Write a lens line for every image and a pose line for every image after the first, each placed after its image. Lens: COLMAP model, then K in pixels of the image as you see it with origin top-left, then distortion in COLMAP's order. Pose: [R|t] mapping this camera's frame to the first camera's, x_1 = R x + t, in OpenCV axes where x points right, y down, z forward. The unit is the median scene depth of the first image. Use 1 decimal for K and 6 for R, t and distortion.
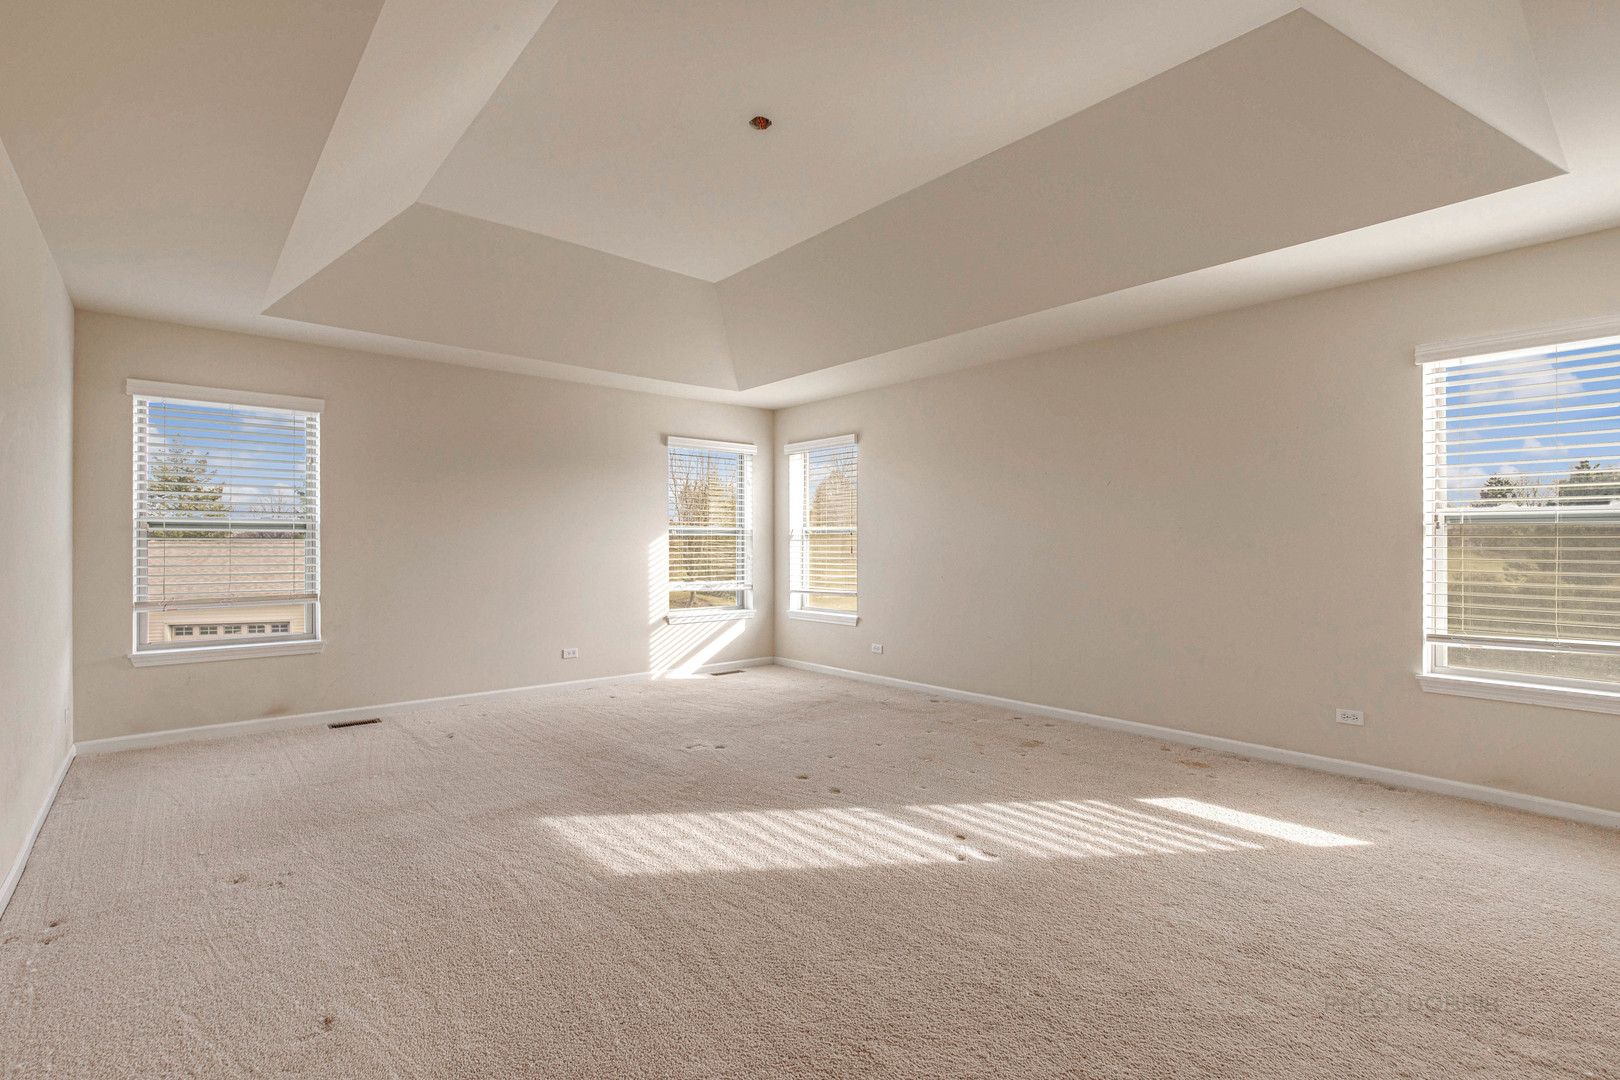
lens RADIAL K [[749.5, 0, 805.1], [0, 749.5, 546.4], [0, 0, 1]] dist [-0.012949, 0.008342]
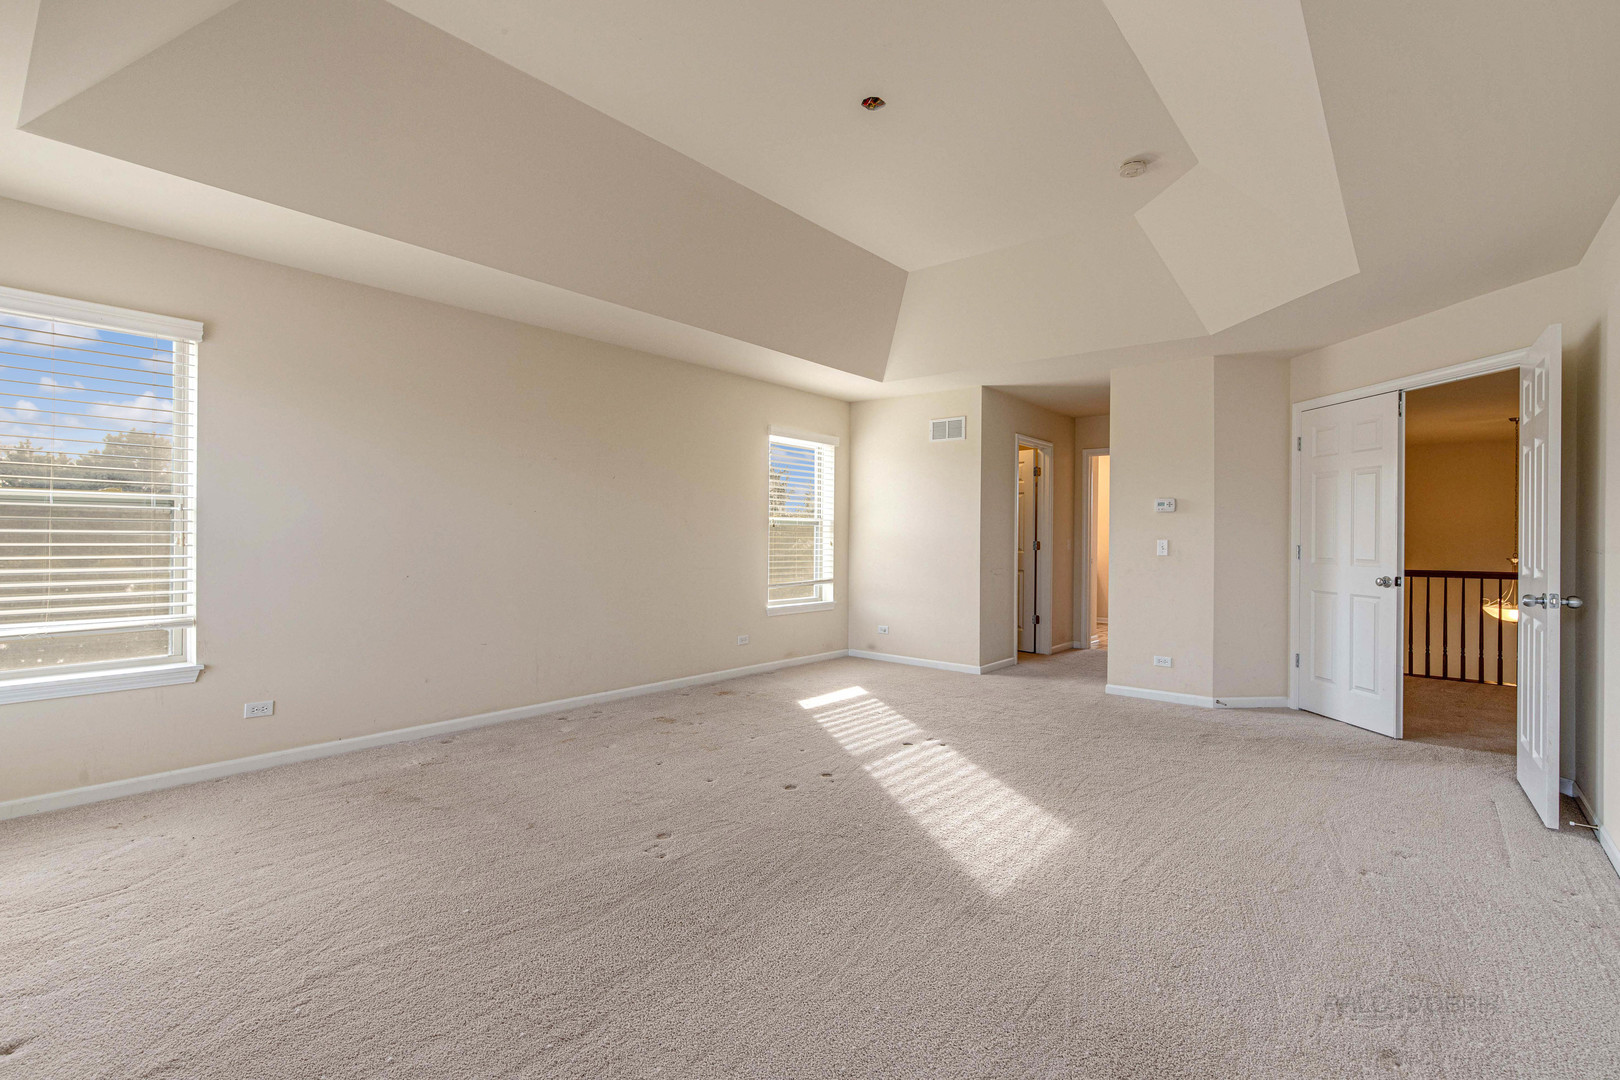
lens RADIAL K [[749.5, 0, 805.6], [0, 749.5, 535.6], [0, 0, 1]] dist [-0.012949, 0.008342]
pose [[-0.149986, -0.006260, 0.988668, -0.947948], [-0.004937, 0.999972, 0.005582, -0.010961], [-0.988676, -0.004044, -0.150012, 1.141559]]
